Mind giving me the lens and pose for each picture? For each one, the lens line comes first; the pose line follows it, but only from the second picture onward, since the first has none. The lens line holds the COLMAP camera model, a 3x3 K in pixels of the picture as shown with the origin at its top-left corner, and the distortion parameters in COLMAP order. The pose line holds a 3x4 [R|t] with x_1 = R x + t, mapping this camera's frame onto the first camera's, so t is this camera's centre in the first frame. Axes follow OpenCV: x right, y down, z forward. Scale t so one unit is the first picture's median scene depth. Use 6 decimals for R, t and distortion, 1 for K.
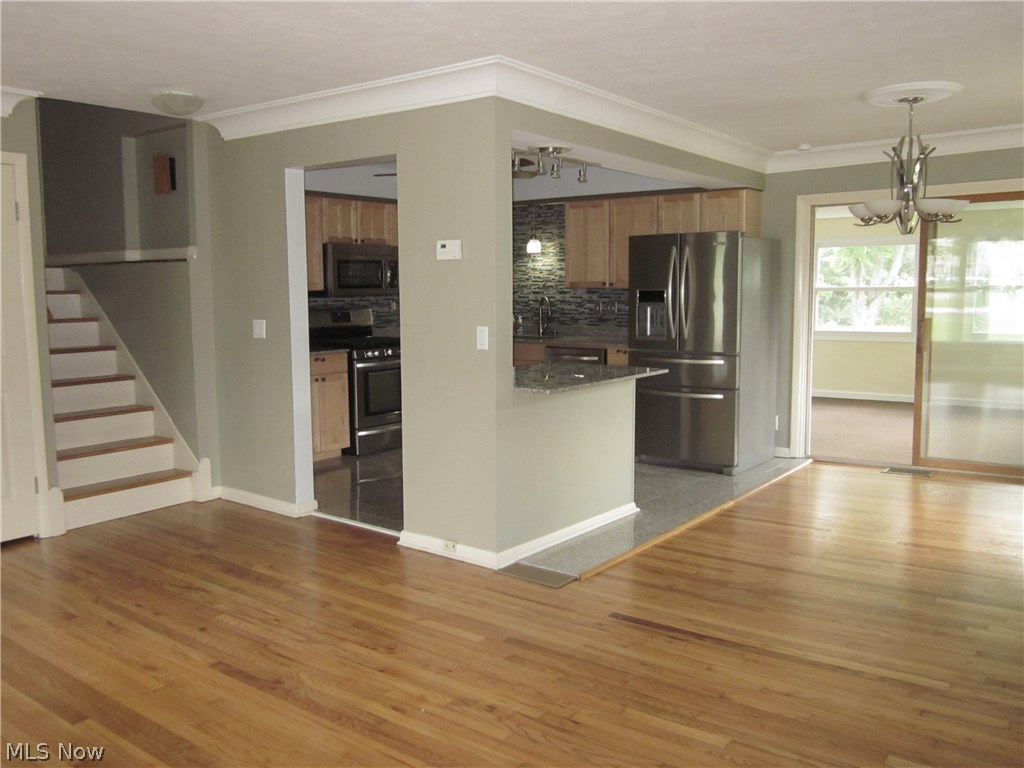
lens RADIAL K [[852.9, 0, 508.3], [0, 852.9, 385.8], [0, 0, 1]] dist [-0.042769, 0.013832]
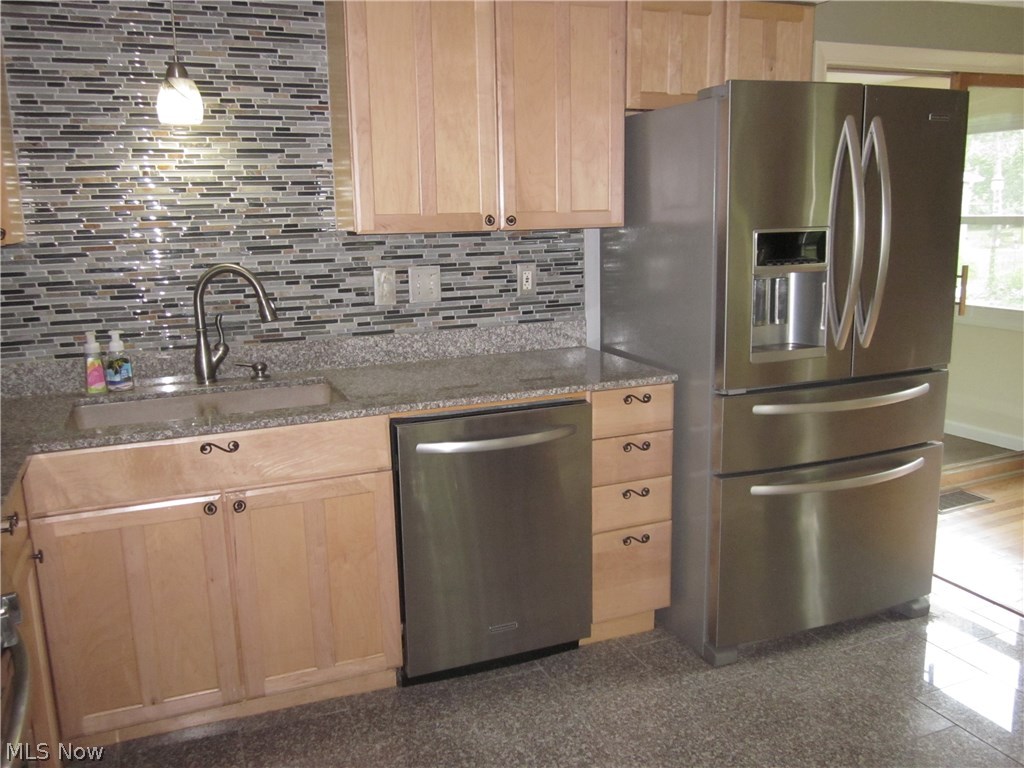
lens RADIAL K [[852.9, 0, 513.1], [0, 852.9, 384.1], [0, 0, 1]] dist [-0.042769, 0.013832]
pose [[0.502550, -0.172351, 0.847195, -0.338778], [0.118027, 0.984430, 0.130258, -0.162874], [-0.856454, 0.034531, 0.515067, 1.360039]]
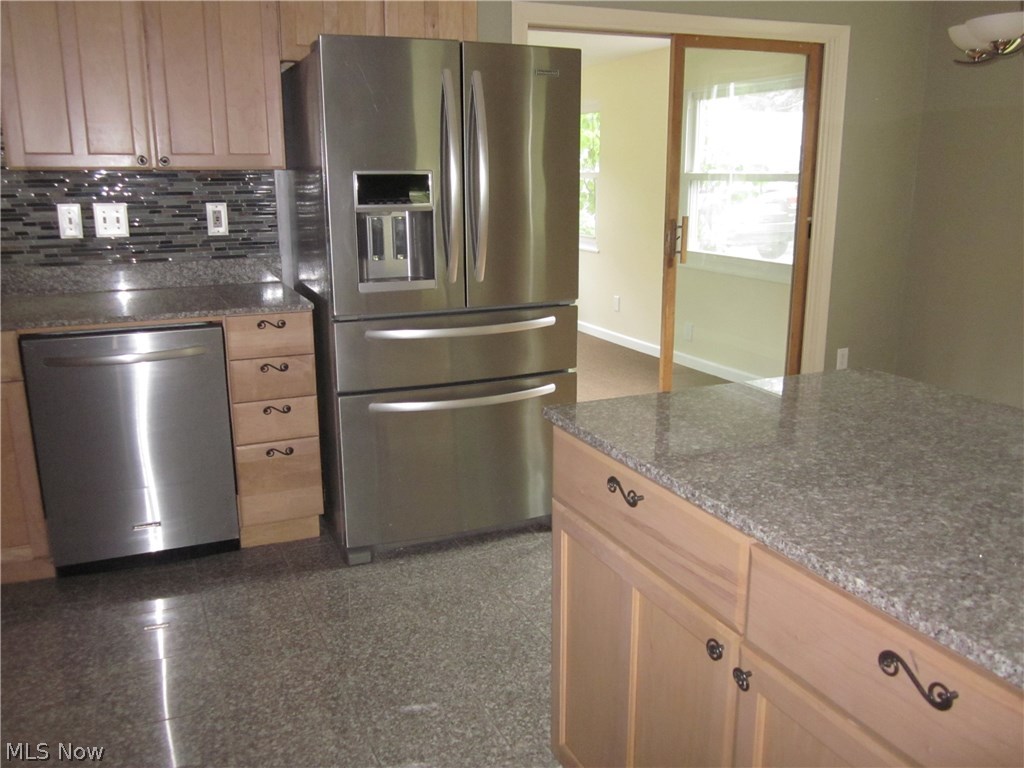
lens RADIAL K [[852.9, 0, 510.3], [0, 852.9, 384.5], [0, 0, 1]] dist [-0.042769, 0.013832]
pose [[0.473534, -0.203968, 0.856833, -0.279469], [0.097531, 0.978977, 0.179143, -0.118917], [-0.875359, -0.001262, 0.483472, 1.108245]]
